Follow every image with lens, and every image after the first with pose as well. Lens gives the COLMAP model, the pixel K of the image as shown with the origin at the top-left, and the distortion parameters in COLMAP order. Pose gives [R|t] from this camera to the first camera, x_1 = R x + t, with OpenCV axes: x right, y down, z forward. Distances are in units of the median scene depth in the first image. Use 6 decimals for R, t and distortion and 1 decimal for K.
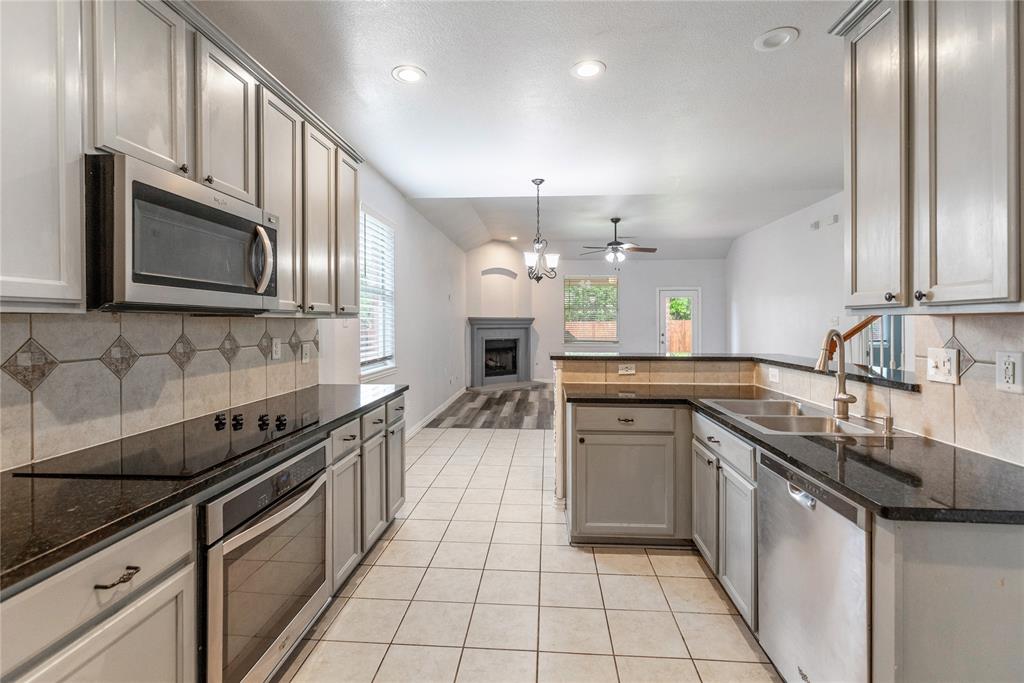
lens RADIAL K [[473.8, 0, 514.4], [0, 473.8, 320.7], [0, 0, 1]] dist [-0.000303, -0.000026]
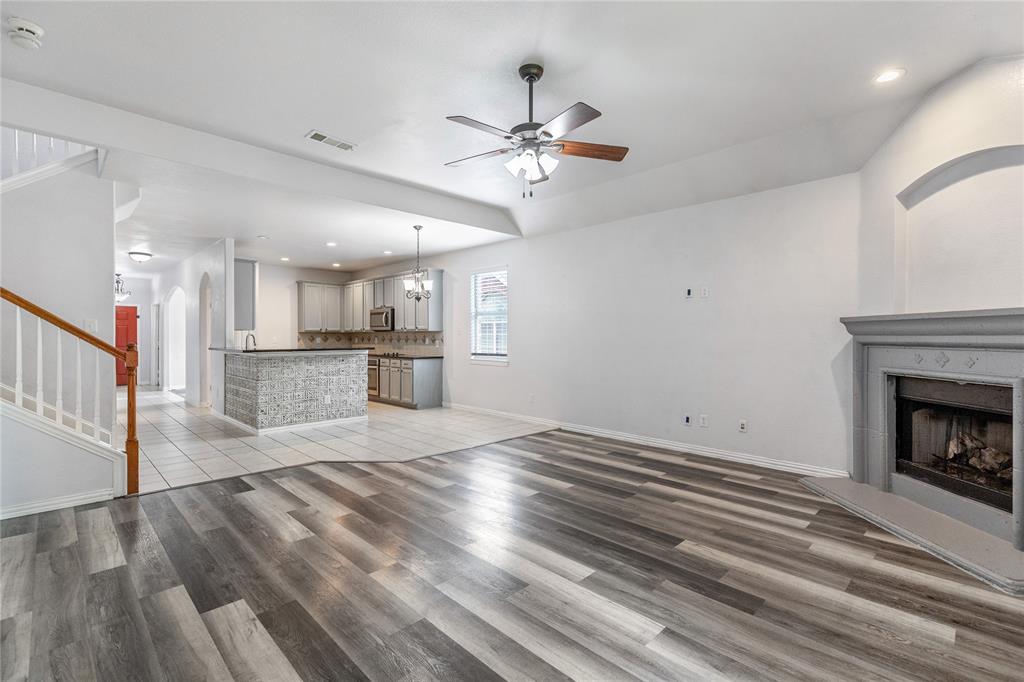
lens RADIAL K [[468.0, 0, 502.4], [0, 468.0, 342.9], [0, 0, 1]] dist [0.000553, -0.000029]
pose [[-0.676213, 0.011762, -0.736613, 1.252136], [0.002158, 0.999900, 0.013985, 0.026108], [0.736703, 0.007868, -0.676170, 2.972449]]
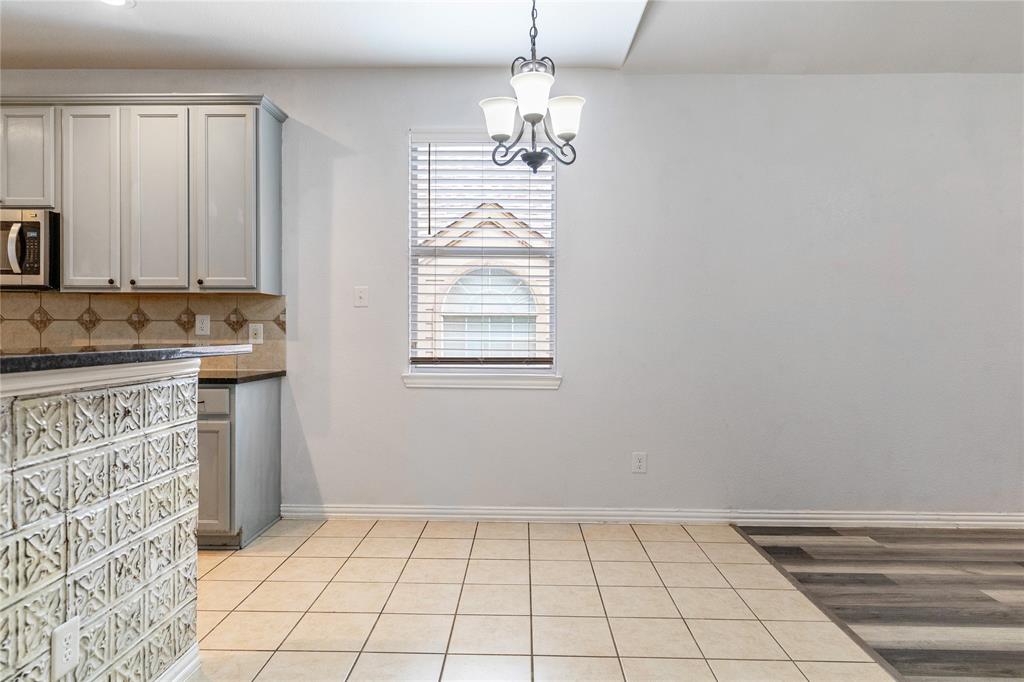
lens RADIAL K [[623.0, 0, 512.0], [0, 623.0, 341.0], [0, 0, 1]] dist [-0.007790, -0.001912]
pose [[0.045961, 0.015404, -0.998824, 0.755882], [-0.003087, 0.999879, 0.015278, 0.060778], [0.998938, 0.002381, 0.046003, 1.369622]]
